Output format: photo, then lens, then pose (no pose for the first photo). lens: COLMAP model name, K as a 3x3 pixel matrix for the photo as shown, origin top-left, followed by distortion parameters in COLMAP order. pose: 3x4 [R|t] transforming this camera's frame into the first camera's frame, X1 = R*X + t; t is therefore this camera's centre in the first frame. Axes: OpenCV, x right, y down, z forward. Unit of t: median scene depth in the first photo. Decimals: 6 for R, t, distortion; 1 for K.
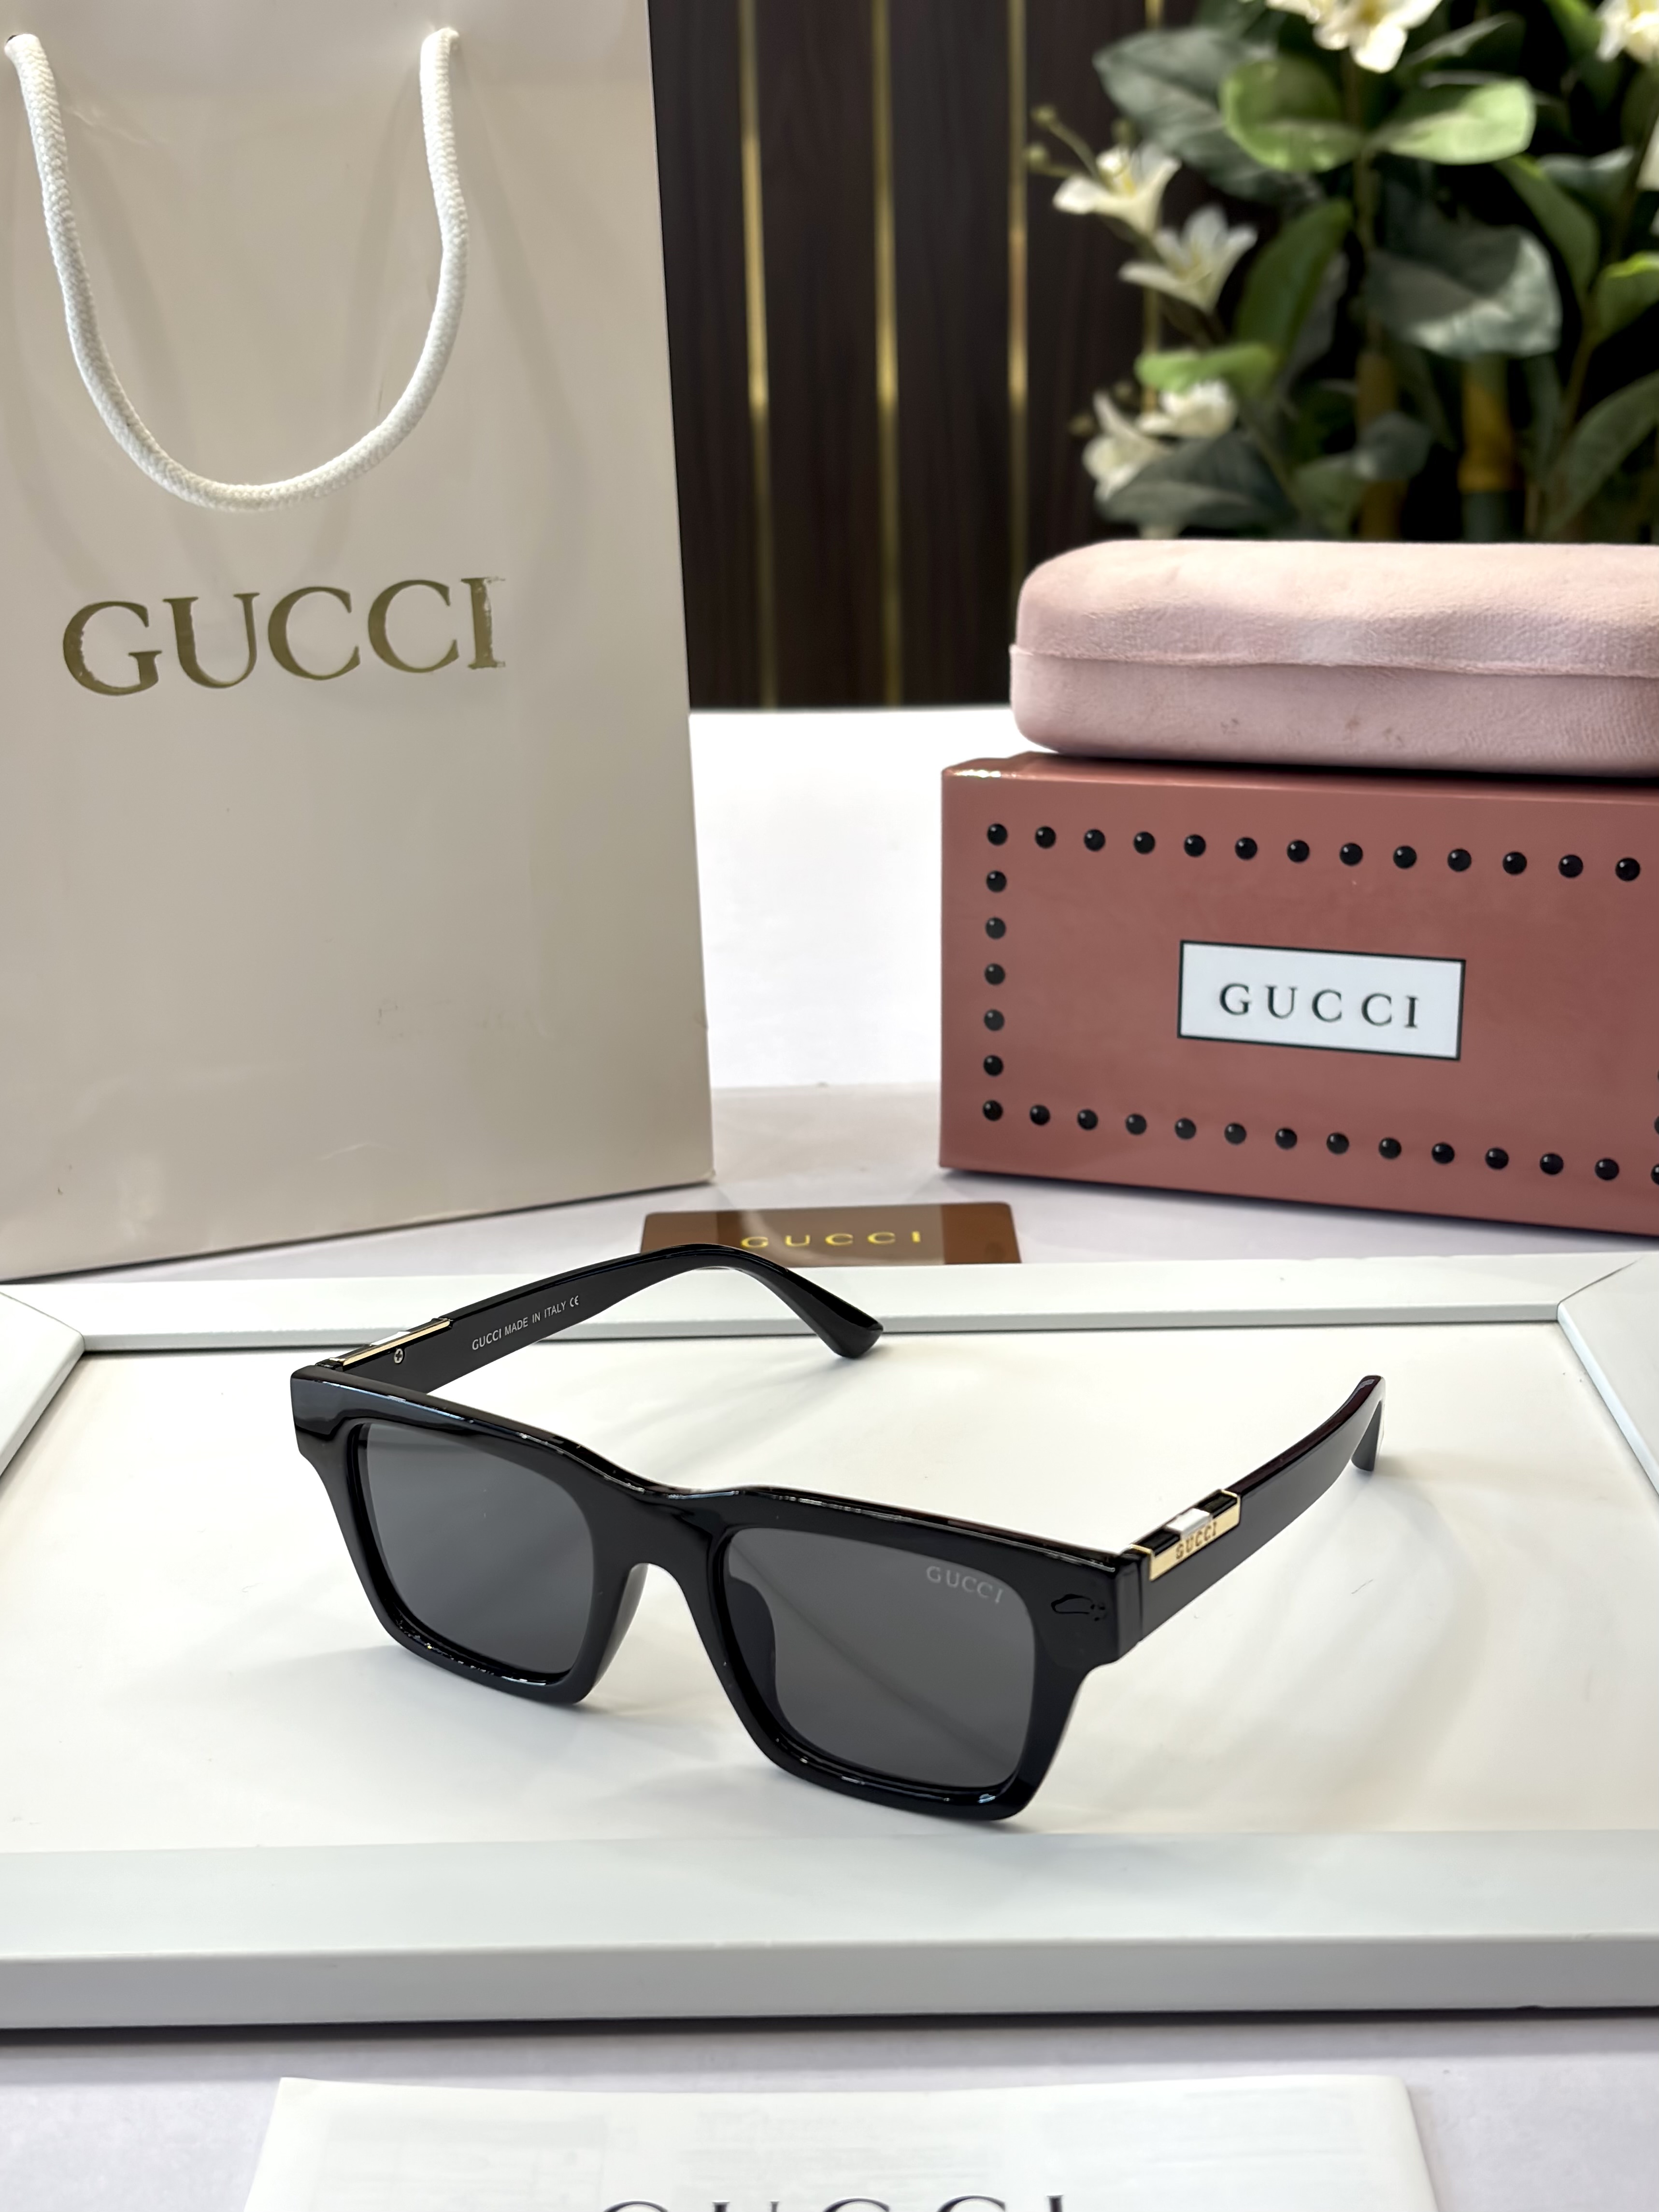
lens RADIAL K [[2935.4, 0, 791.9], [0, 2935.4, 1143.8], [0, 0, 1]] dist [0.270719, -1.049191]
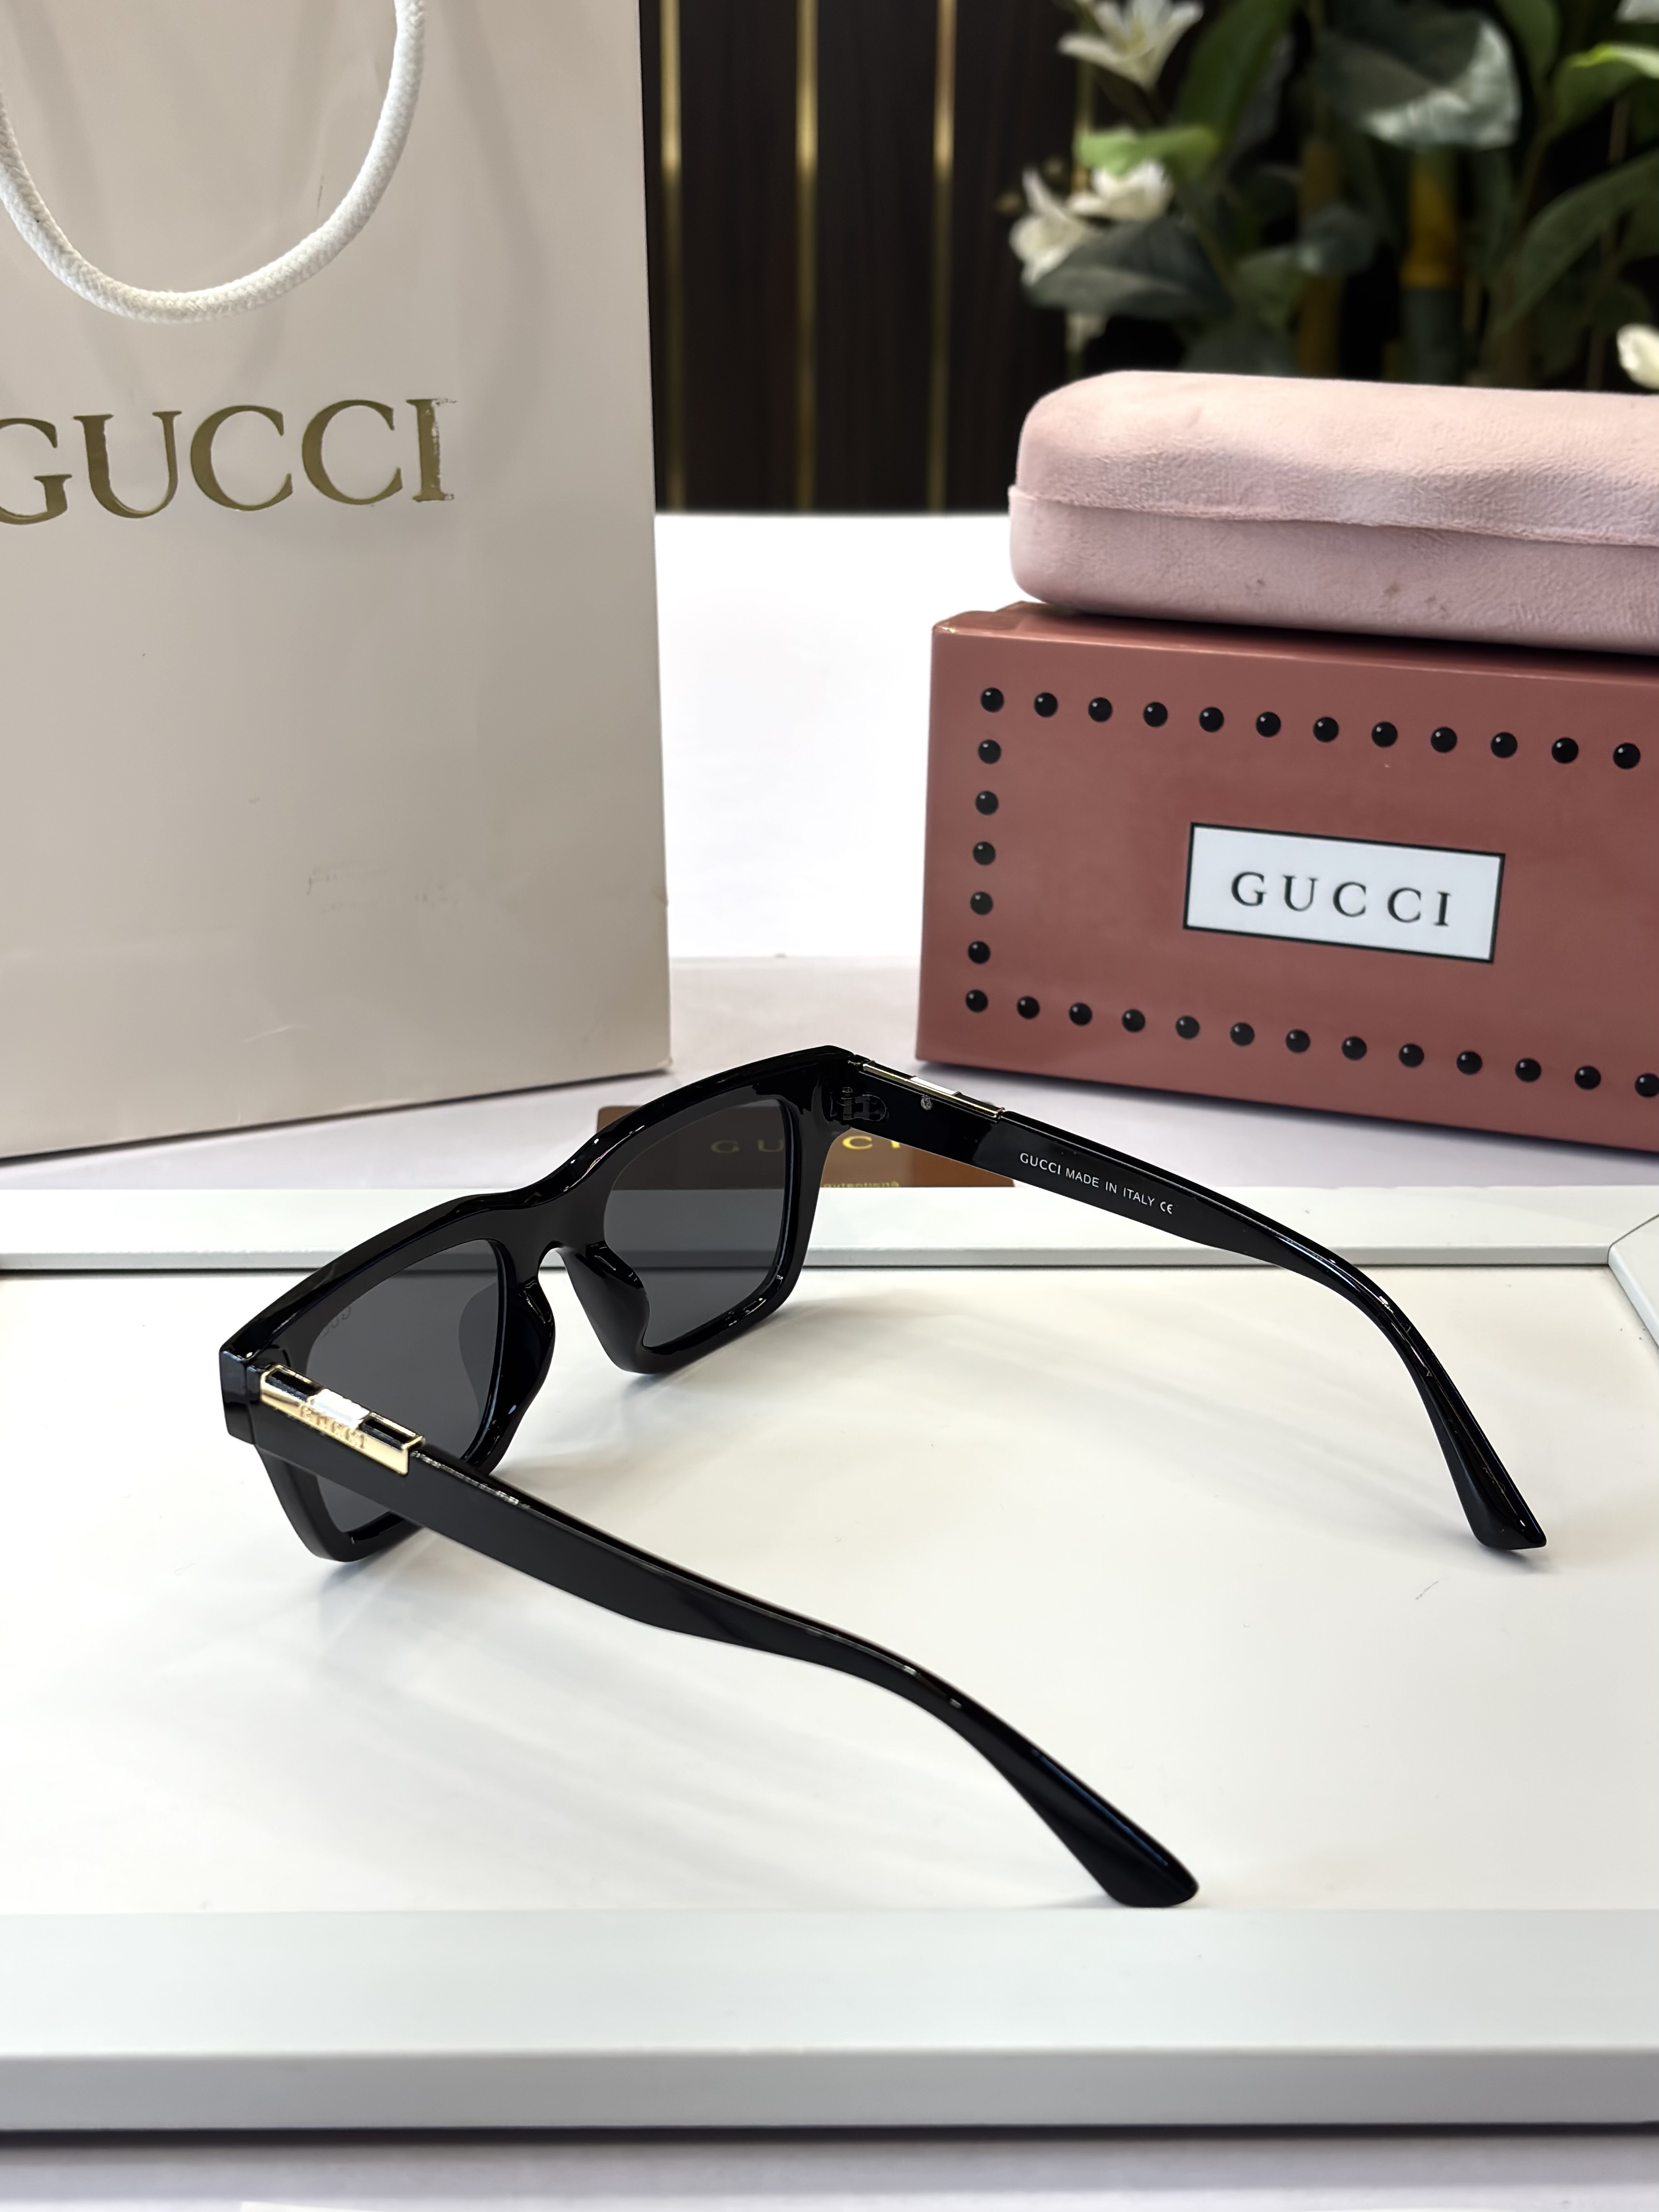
lens RADIAL K [[2915.9, 0, 756.1], [0, 2915.9, 1130.2], [0, 0, 1]] dist [0.232932, -0.815126]
pose [[0.999277, 0.017496, 0.033762, -0.033039], [-0.019959, 0.997054, 0.074059, -0.039727], [-0.032367, -0.074680, 0.996682, 0.093163]]
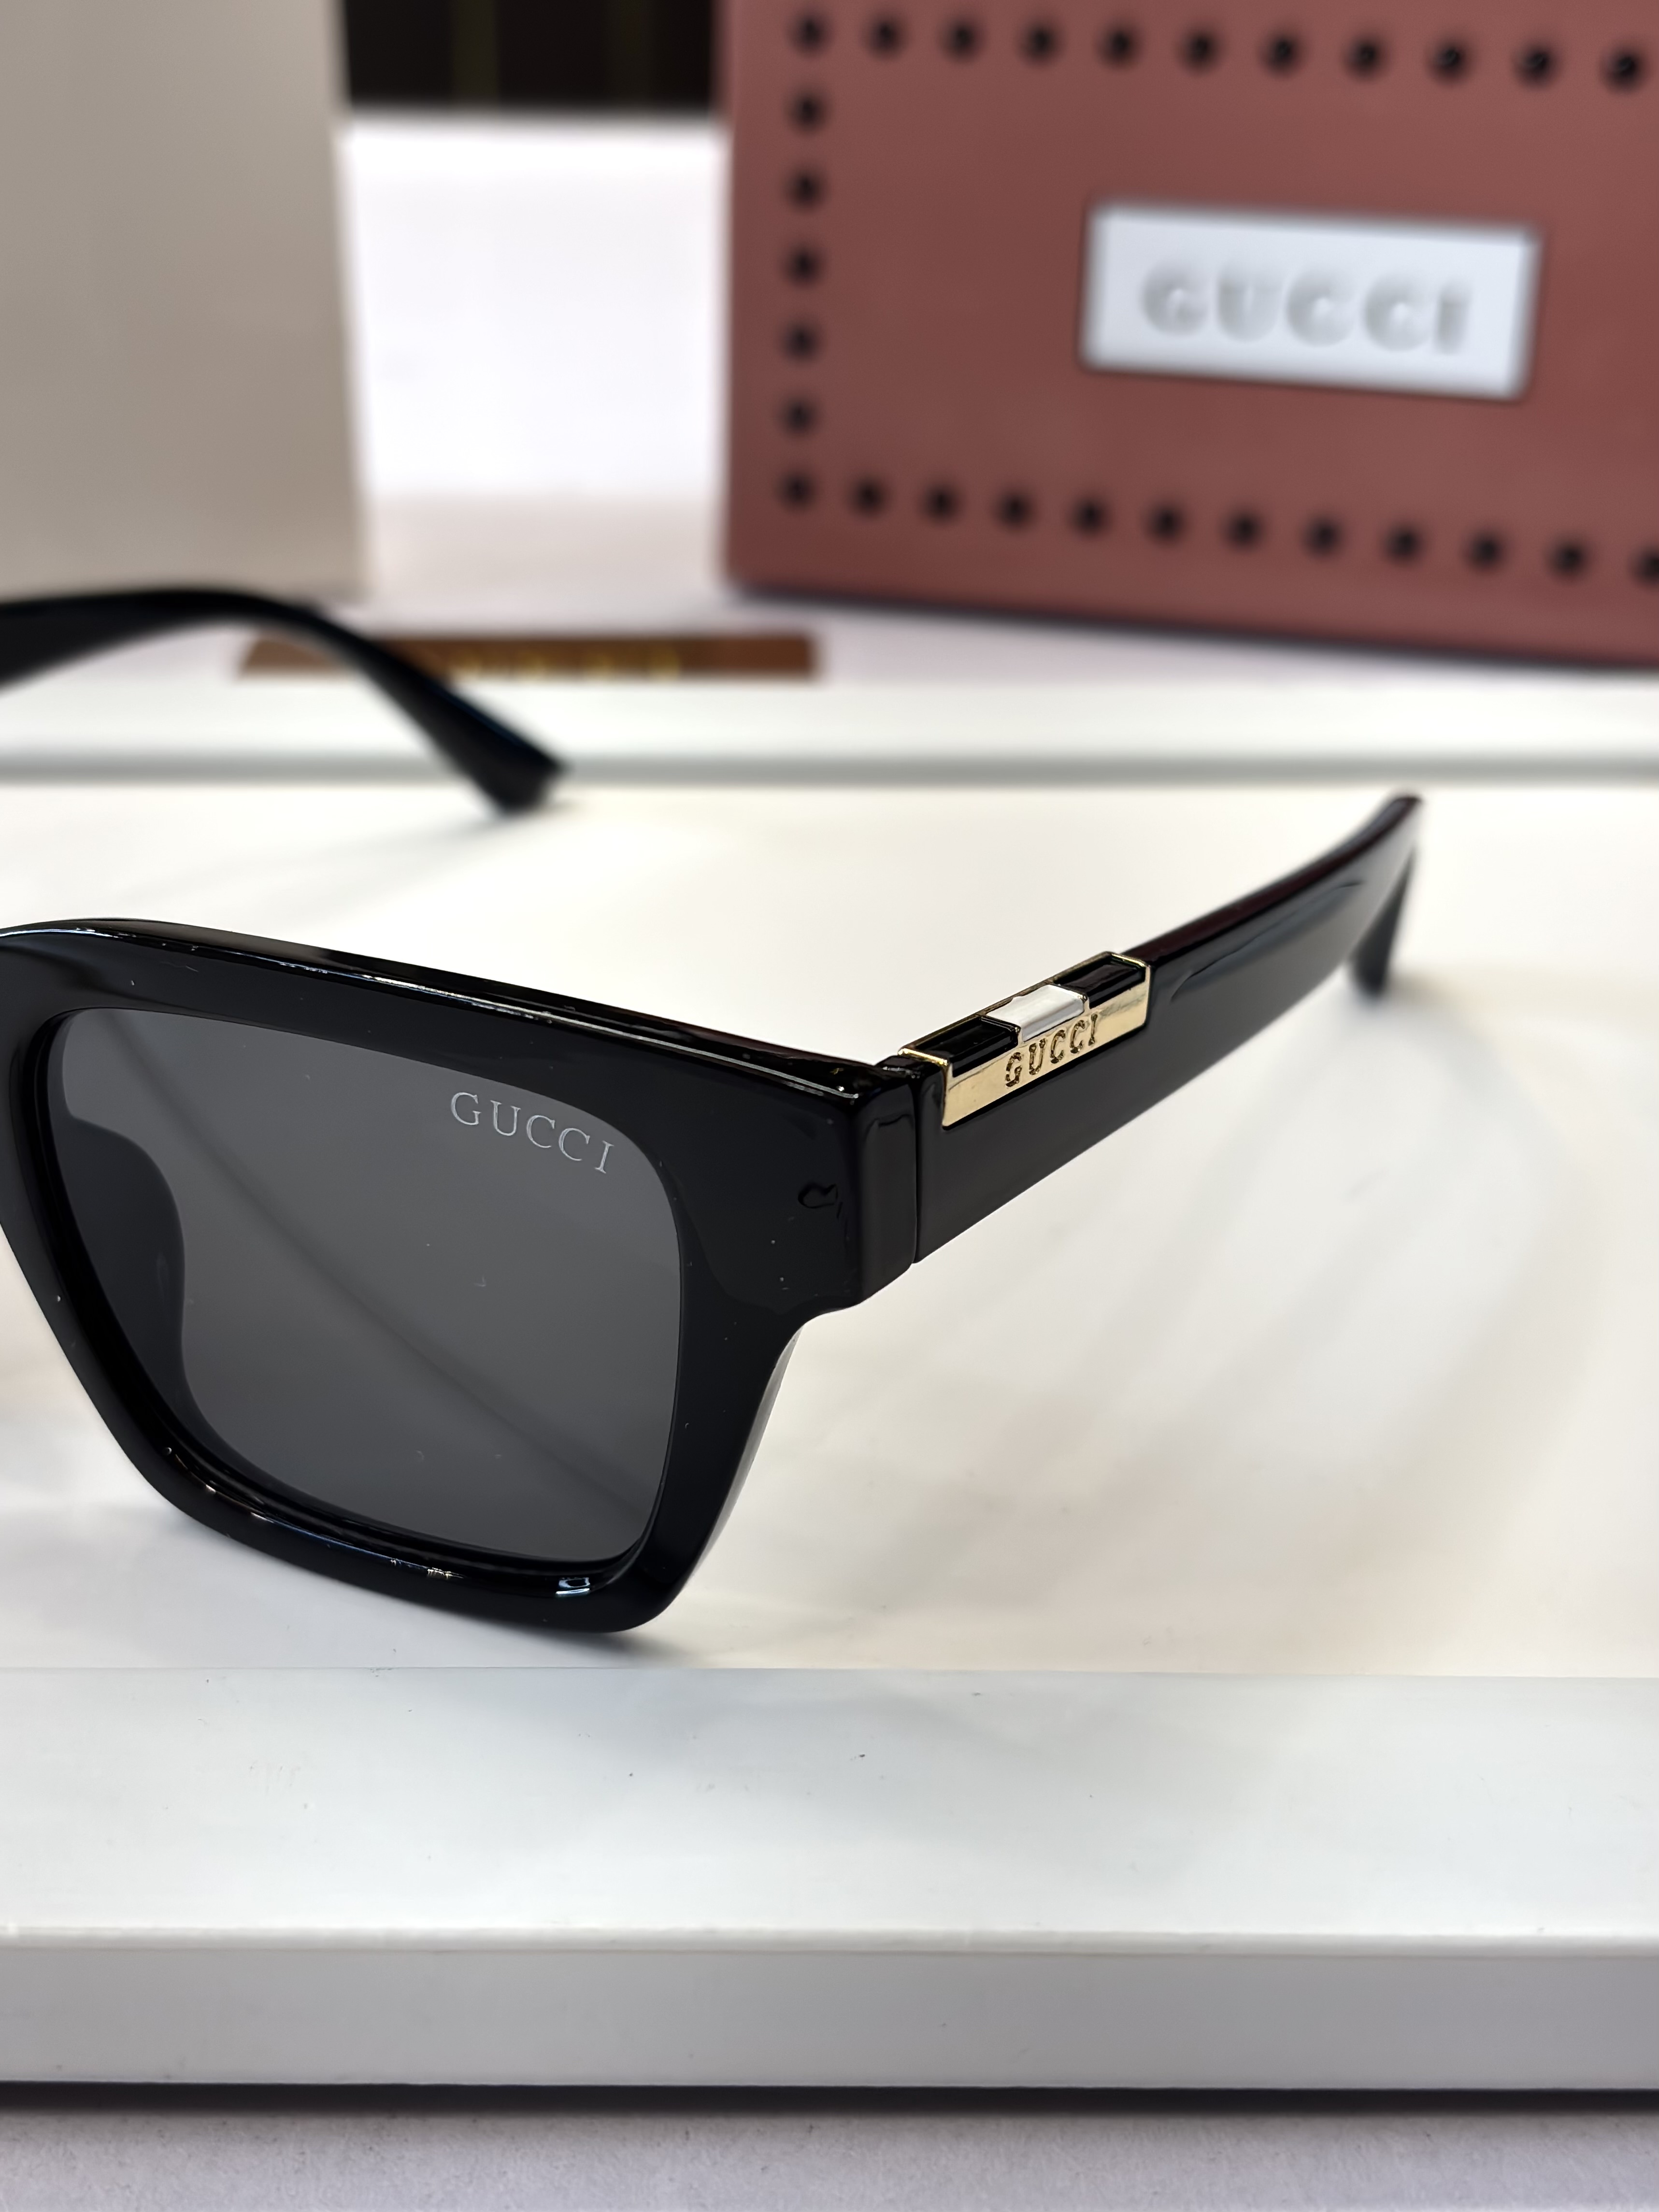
lens RADIAL K [[2935.4, 0, 791.9], [0, 2935.4, 1143.8], [0, 0, 1]] dist [0.270719, -1.049191]
pose [[0.999275, 0.022405, 0.030792, 0.053505], [-0.025676, 0.993566, 0.110306, 0.064223], [-0.028122, -0.111016, 0.993421, 0.354256]]
